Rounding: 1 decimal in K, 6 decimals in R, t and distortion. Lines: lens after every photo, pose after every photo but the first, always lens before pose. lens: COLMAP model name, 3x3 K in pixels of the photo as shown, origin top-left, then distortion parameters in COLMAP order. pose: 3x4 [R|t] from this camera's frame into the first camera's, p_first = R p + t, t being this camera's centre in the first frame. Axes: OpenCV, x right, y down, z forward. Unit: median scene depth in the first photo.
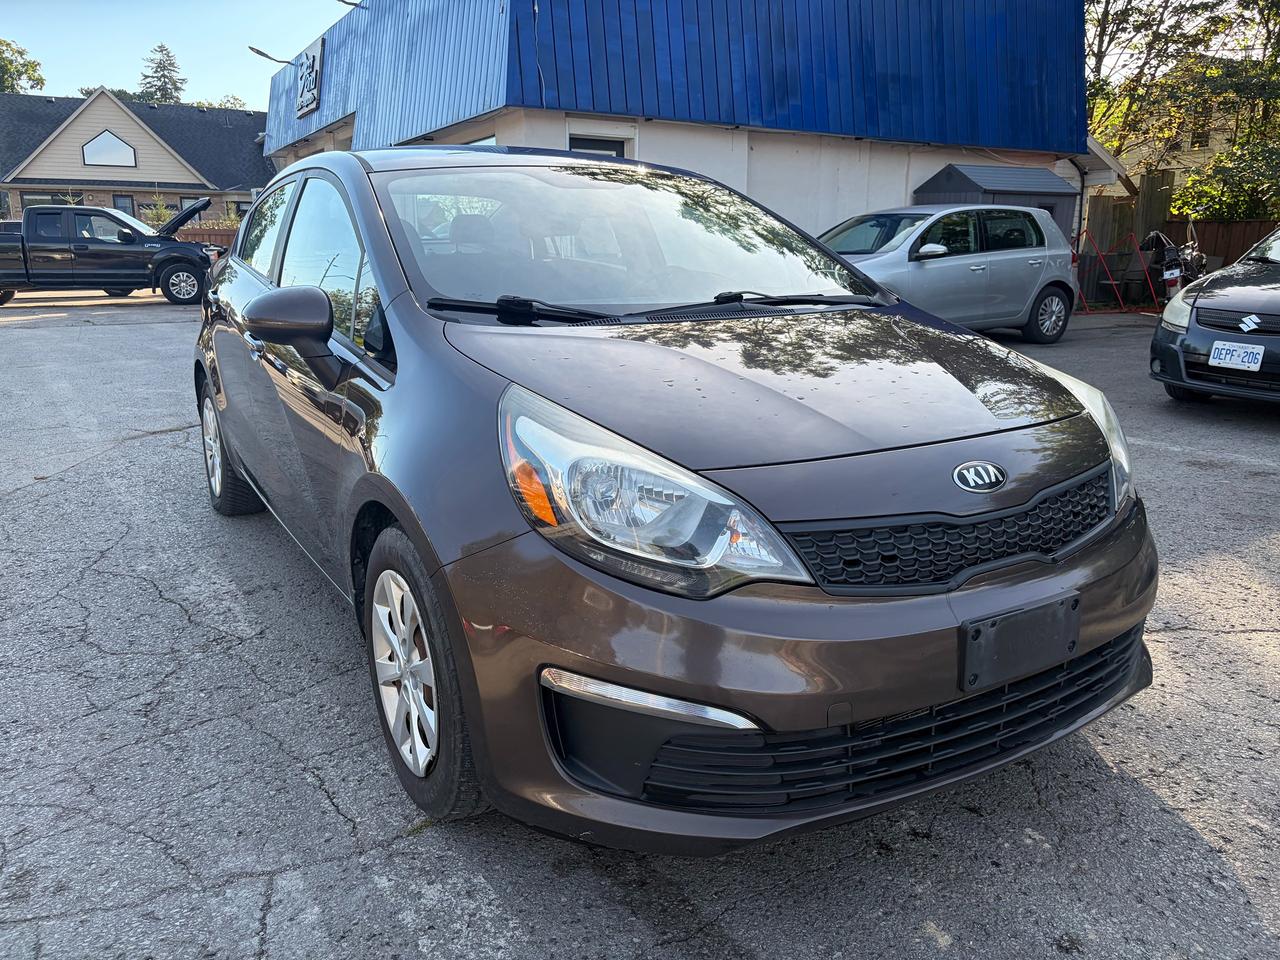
lens RADIAL K [[974.4, 0, 642.7], [0, 974.4, 460.2], [0, 0, 1]] dist [0.075714, -0.076291]
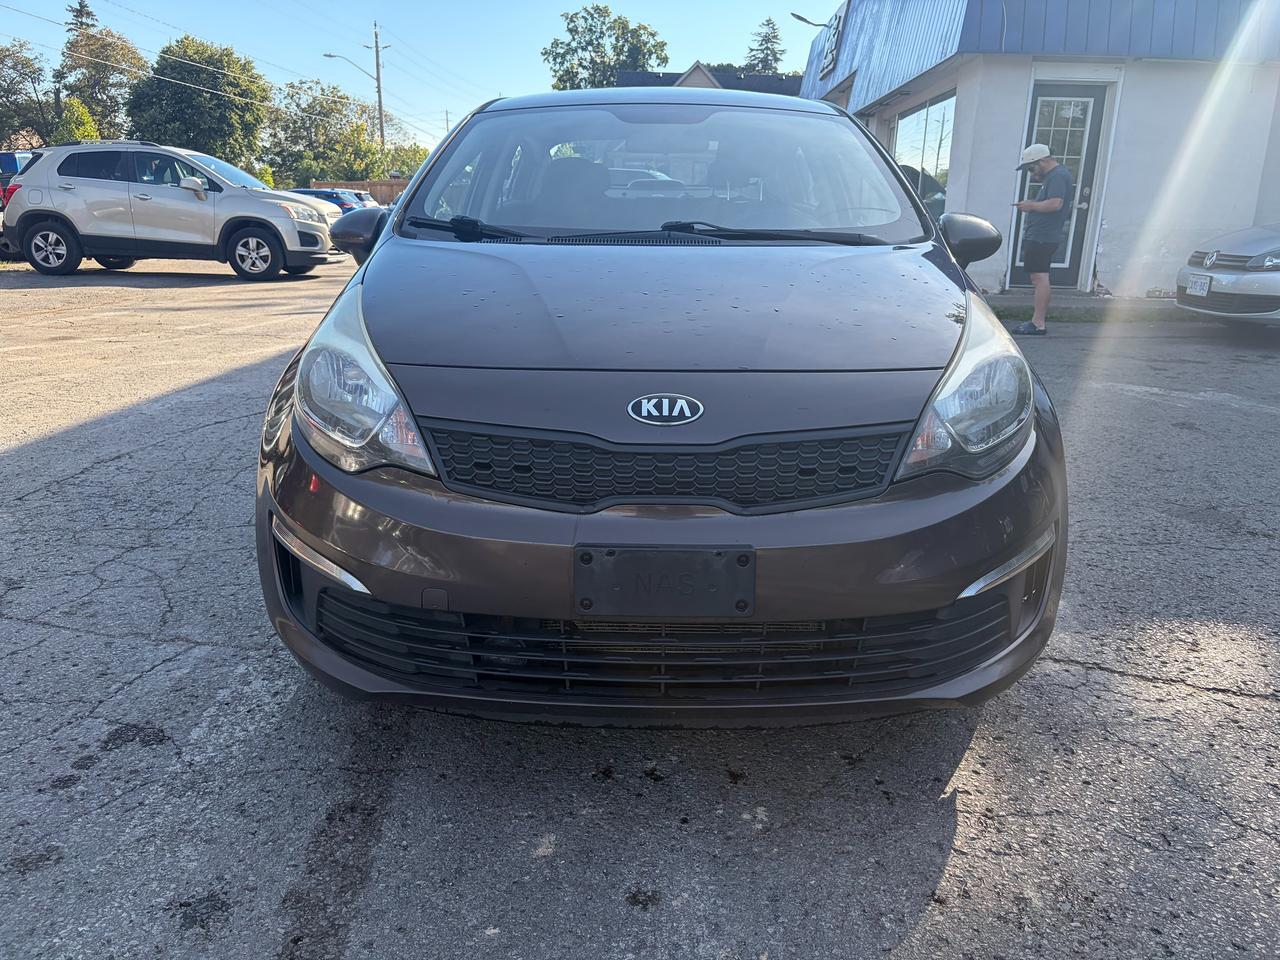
lens RADIAL K [[974.8, 0, 645.7], [0, 974.8, 474.3], [0, 0, 1]] dist [0.073591, -0.082594]
pose [[0.854916, 0.158338, -0.494012, 0.458768], [-0.135115, 0.987377, 0.082645, 0.002122], [0.500862, -0.003906, 0.865518, 0.097154]]
